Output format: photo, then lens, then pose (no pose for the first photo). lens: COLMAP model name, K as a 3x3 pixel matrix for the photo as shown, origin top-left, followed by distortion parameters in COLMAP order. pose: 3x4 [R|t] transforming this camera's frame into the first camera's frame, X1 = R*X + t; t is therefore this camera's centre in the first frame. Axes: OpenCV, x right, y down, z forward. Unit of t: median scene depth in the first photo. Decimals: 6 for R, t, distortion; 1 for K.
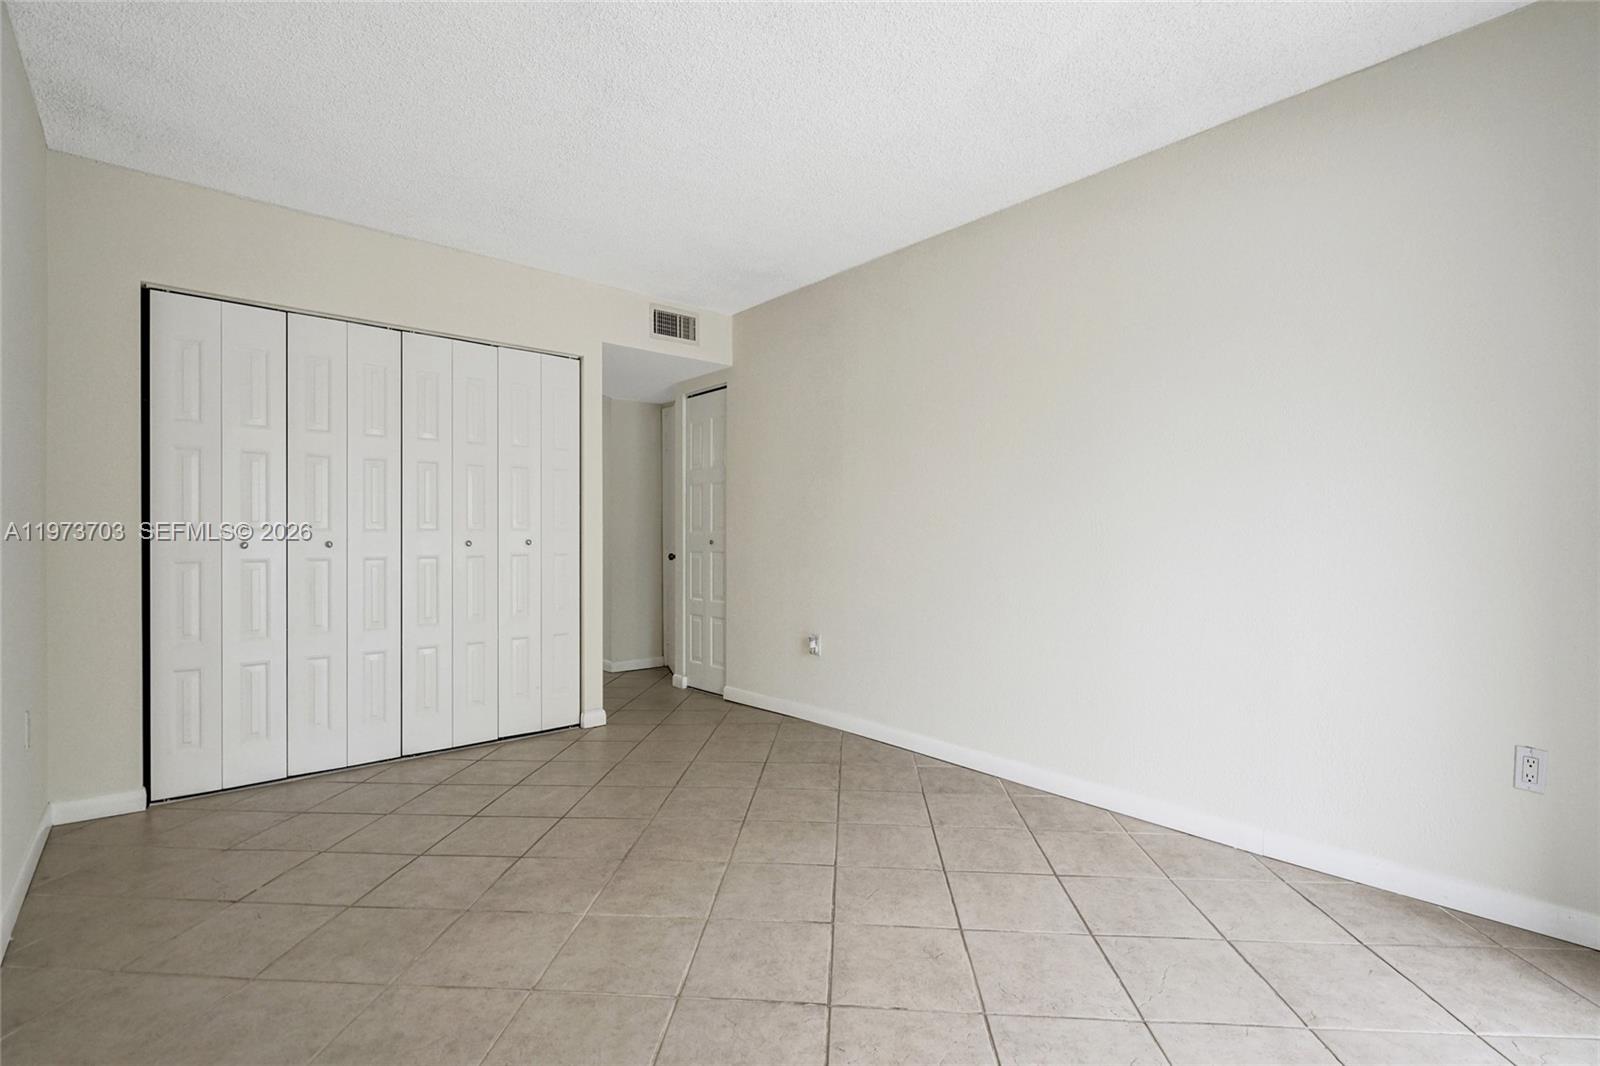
lens RADIAL K [[726.2, 0, 798.2], [0, 726.2, 544.9], [0, 0, 1]] dist [-0.034050, 0.000261]
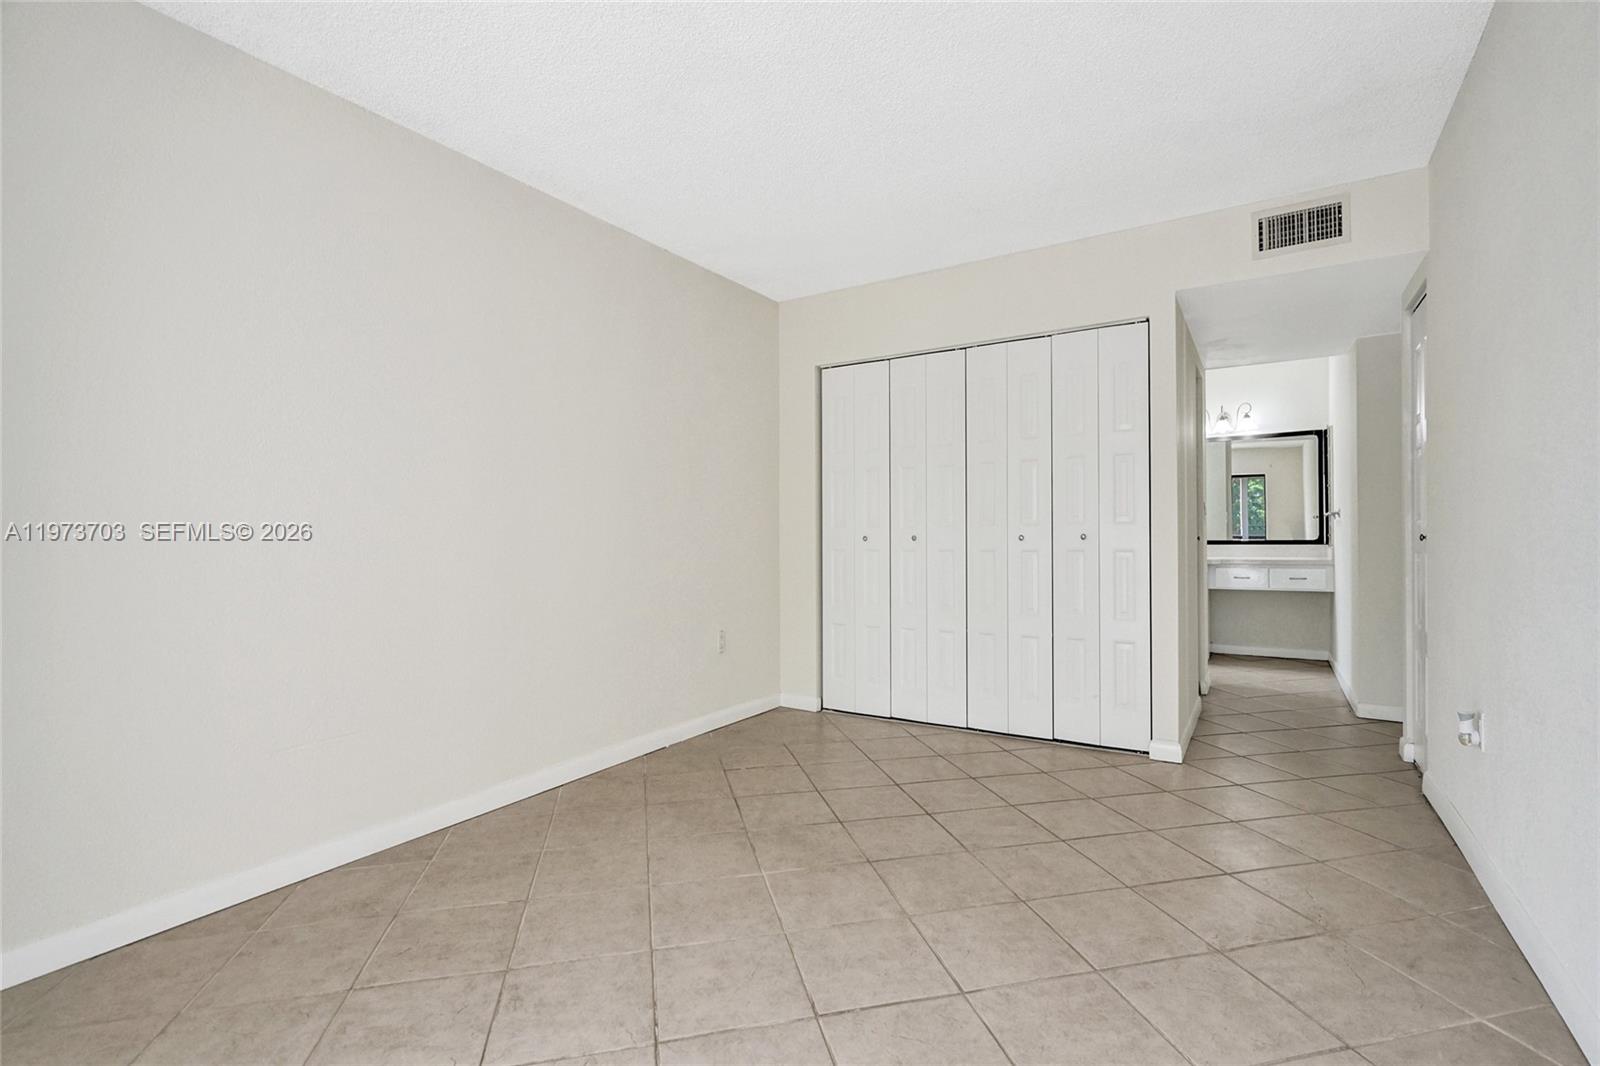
lens RADIAL K [[731.6, 0, 797.2], [0, 731.6, 527.8], [0, 0, 1]] dist [-0.001823, -0.000288]
pose [[0.276820, -0.007674, -0.960891, 0.418758], [-0.001482, 0.999964, -0.008413, -0.006407], [0.960921, 0.003753, 0.276798, 0.378495]]
